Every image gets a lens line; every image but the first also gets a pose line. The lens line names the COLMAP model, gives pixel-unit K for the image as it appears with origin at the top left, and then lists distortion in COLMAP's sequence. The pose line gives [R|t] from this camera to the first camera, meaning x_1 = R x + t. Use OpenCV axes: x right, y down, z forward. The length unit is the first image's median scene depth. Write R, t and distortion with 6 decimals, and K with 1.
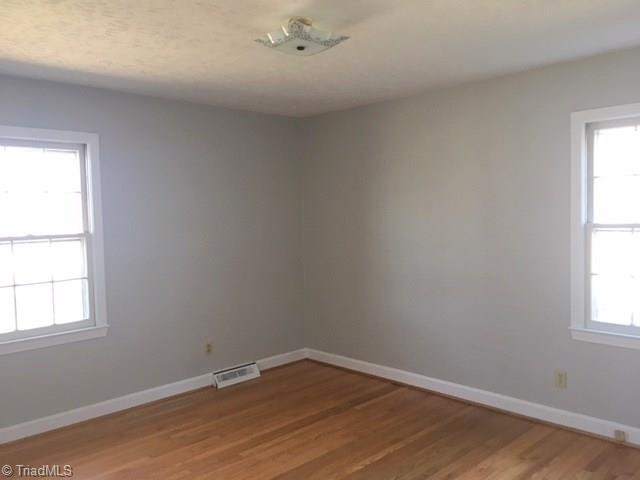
lens RADIAL K [[532.4, 0, 320.0], [0, 532.4, 240.0], [0, 0, 1]] dist [-0.003252, -0.004648]
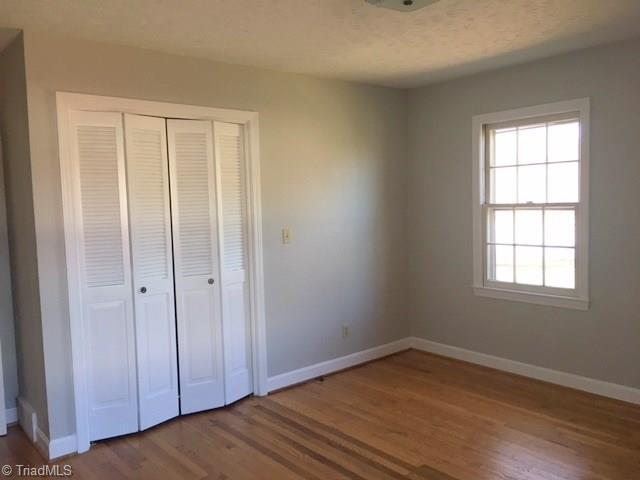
lens RADIAL K [[542.4, 0, 320.0], [0, 542.4, 240.0], [0, 0, 1]] dist [0.008168, -0.011086]
pose [[-0.120616, 0.095735, -0.988072, 0.620401], [-0.010294, 0.995165, 0.097679, -0.036200], [0.992646, 0.021953, -0.119047, 0.655839]]
